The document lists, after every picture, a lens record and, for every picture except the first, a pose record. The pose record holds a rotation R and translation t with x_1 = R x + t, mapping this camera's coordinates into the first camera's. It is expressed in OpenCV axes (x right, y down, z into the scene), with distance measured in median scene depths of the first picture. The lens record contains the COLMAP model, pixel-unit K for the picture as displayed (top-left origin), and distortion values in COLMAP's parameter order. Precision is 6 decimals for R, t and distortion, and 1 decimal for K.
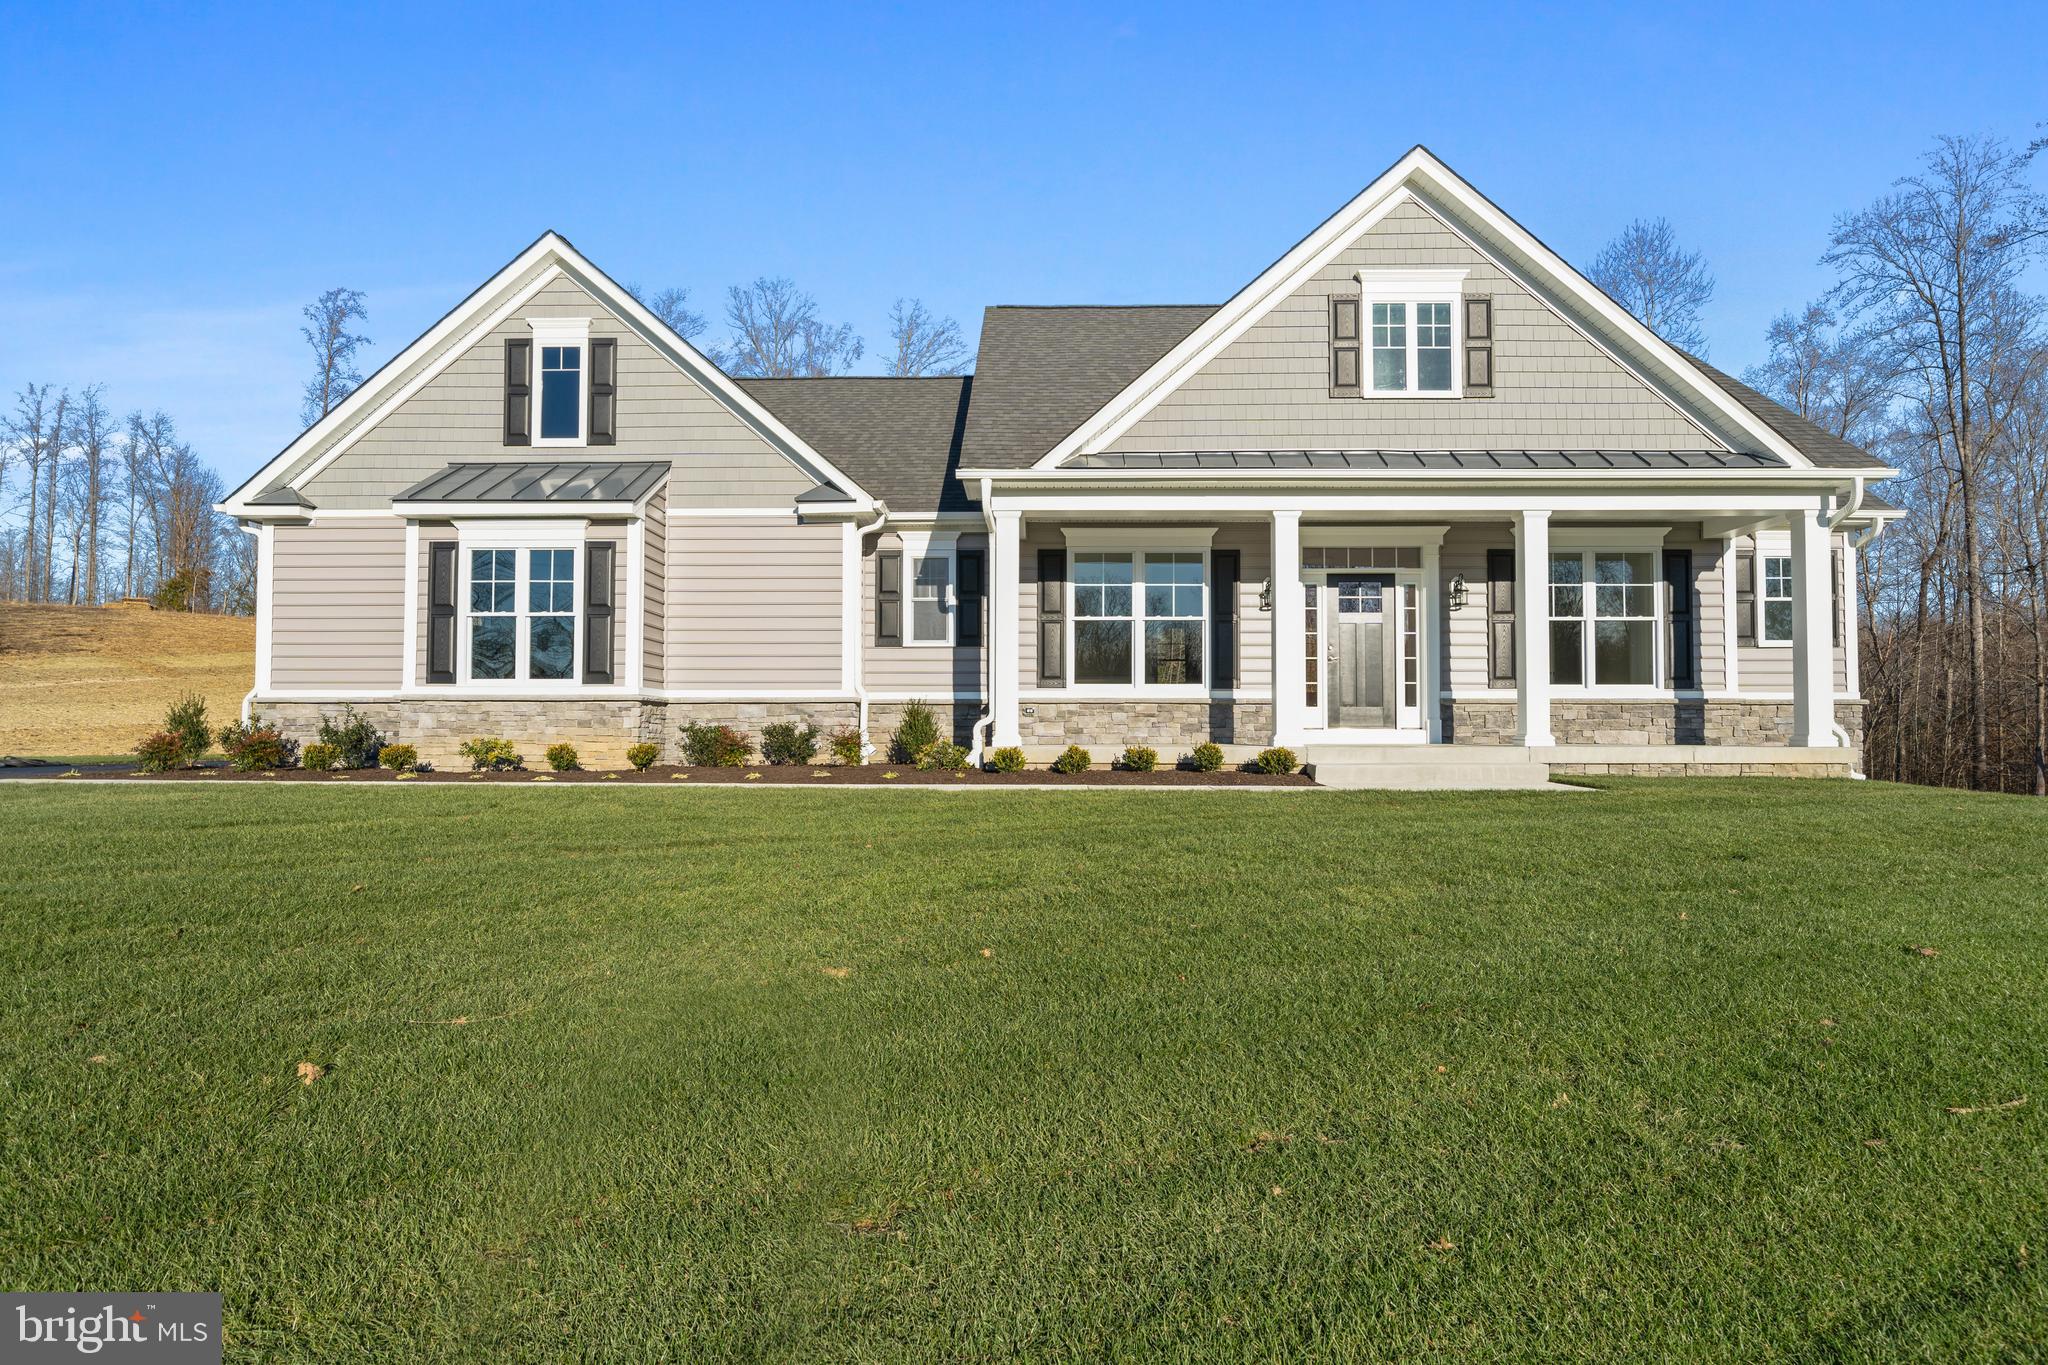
lens RADIAL K [[1001.3, 0, 1023.5], [0, 1001.3, 703.8], [0, 0, 1]] dist [-0.002267, -0.000367]
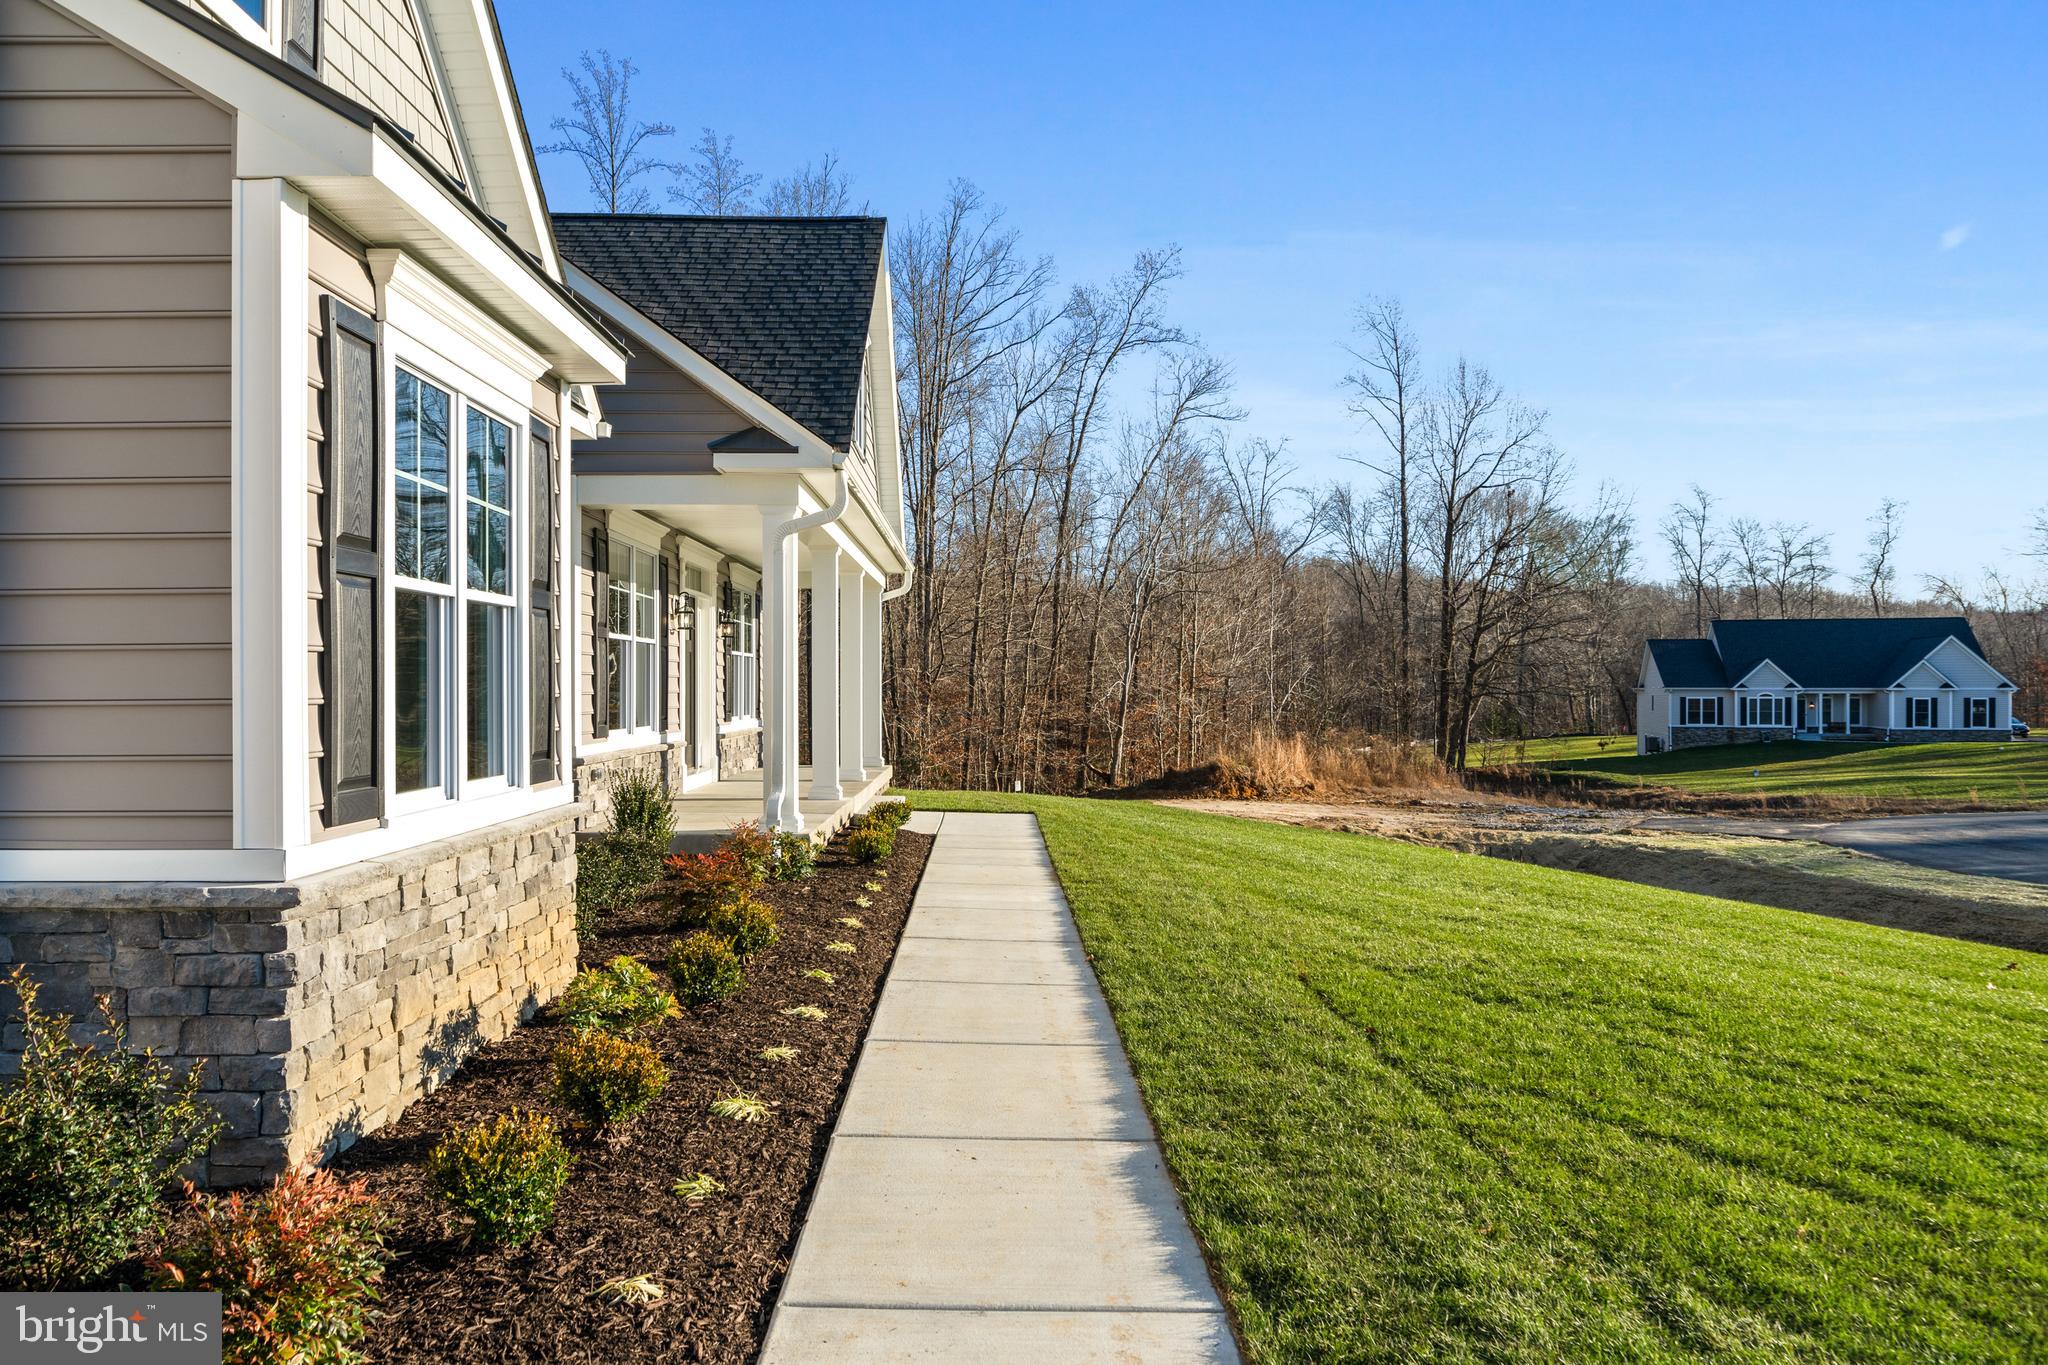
lens RADIAL K [[1388.3, 0, 1024.0], [0, 1388.3, 682.5], [0, 0, 1]] dist [-0.005180, -0.005534]
pose [[-0.039280, 0.002383, 0.999225, -0.898670], [-0.019527, 0.999804, -0.003152, -0.056620], [-0.999037, -0.019636, -0.039226, 0.763243]]
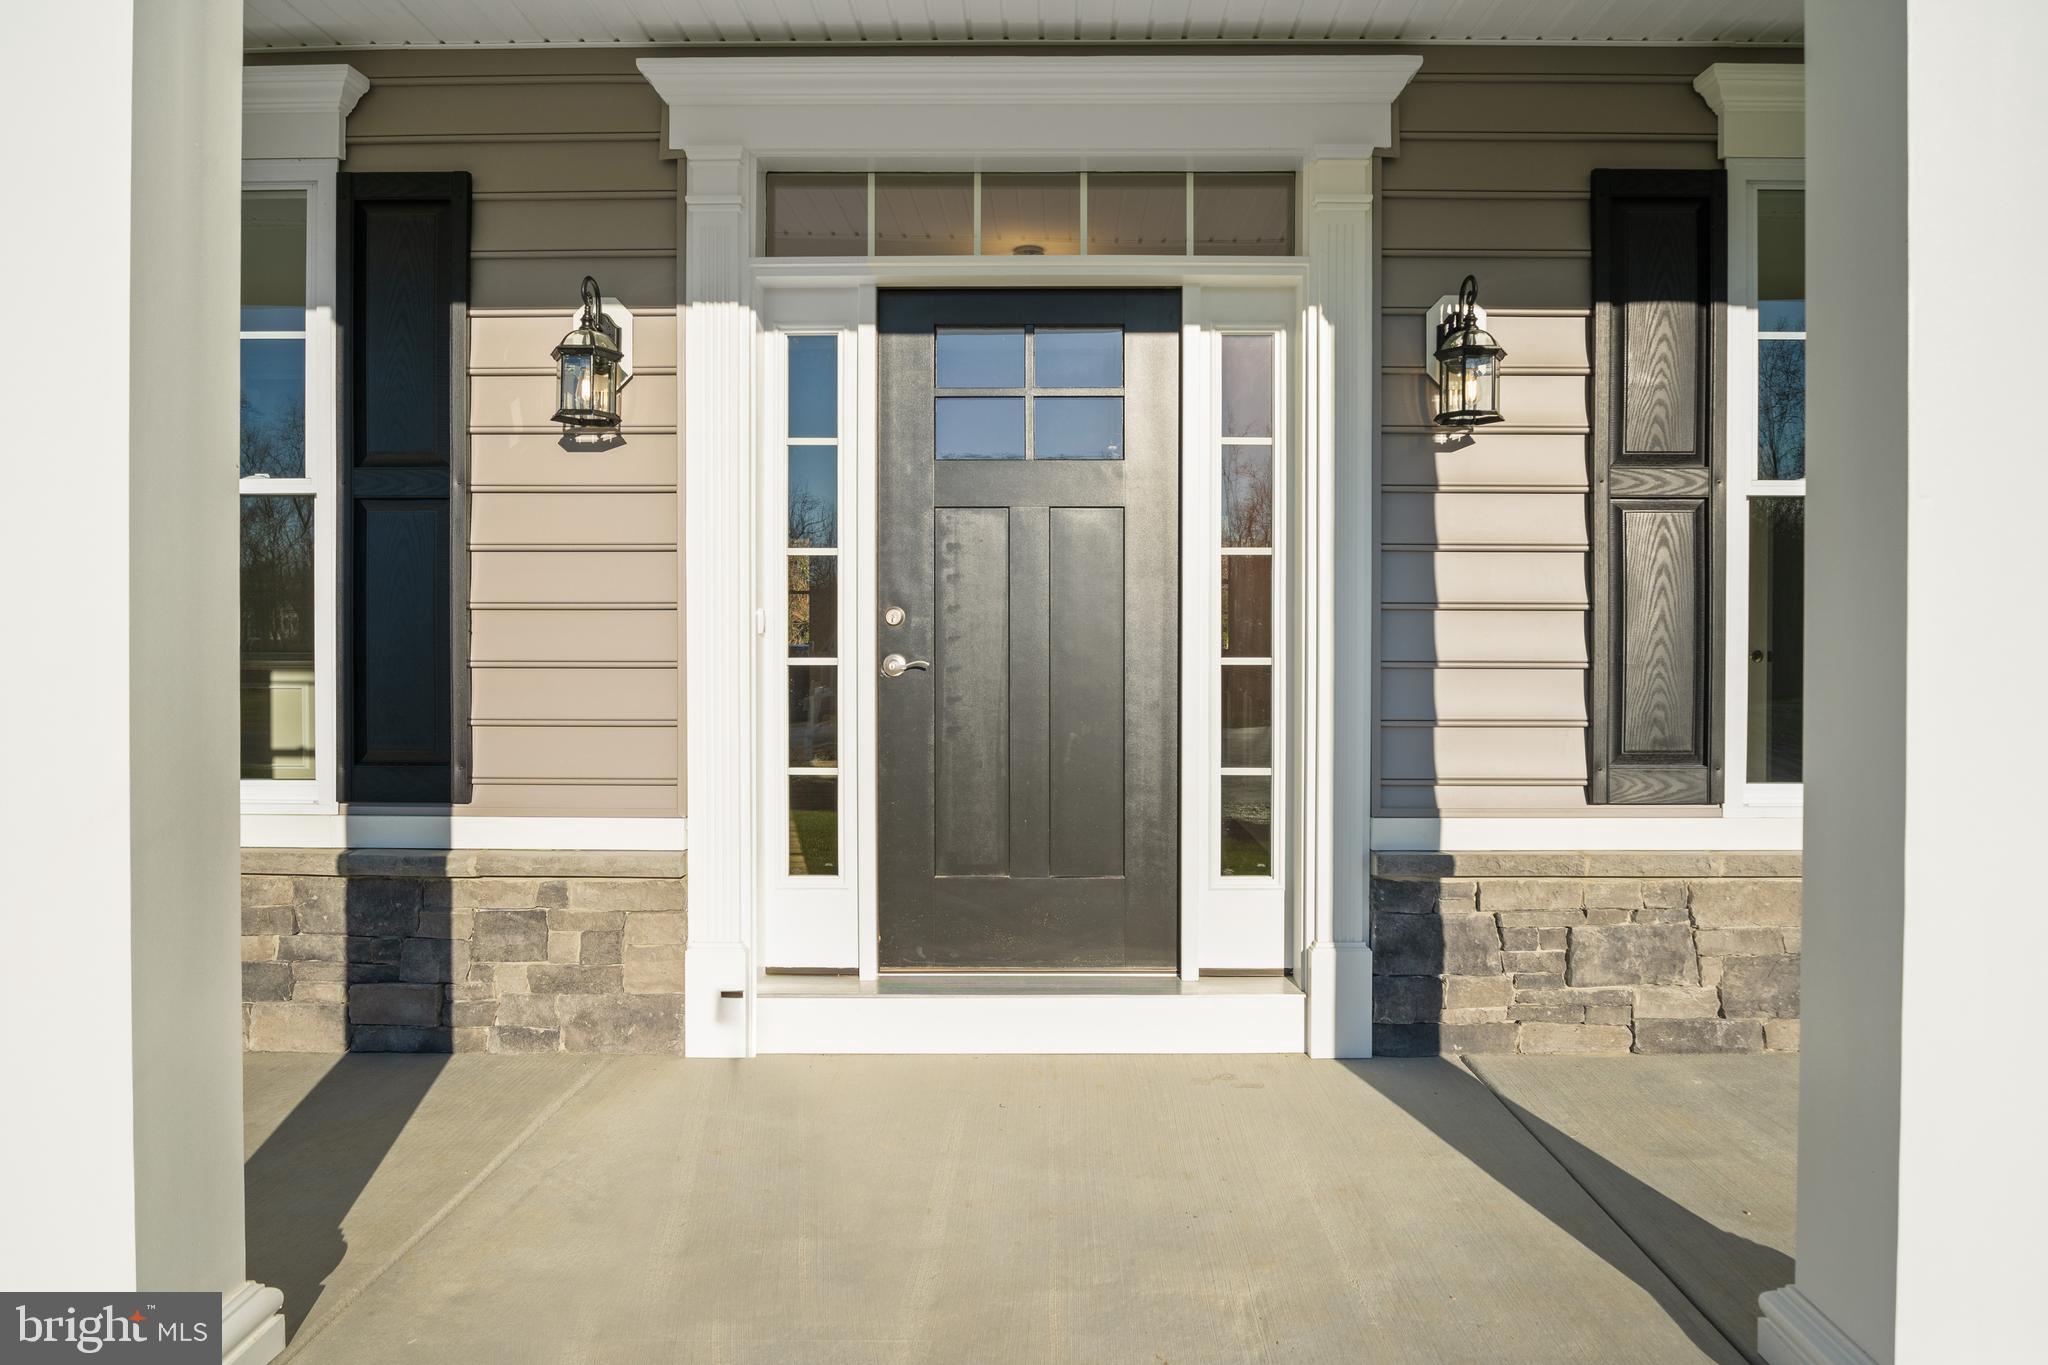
lens RADIAL K [[1328.3, 0, 1025.7], [0, 1328.3, 661.4], [0, 0, 1]] dist [-0.029000, -0.000065]
pose [[0.999995, -0.000202, 0.003073, 0.338946], [0.000102, 0.999469, 0.032581, -0.056127], [-0.003078, -0.032581, 0.999464, 0.708793]]
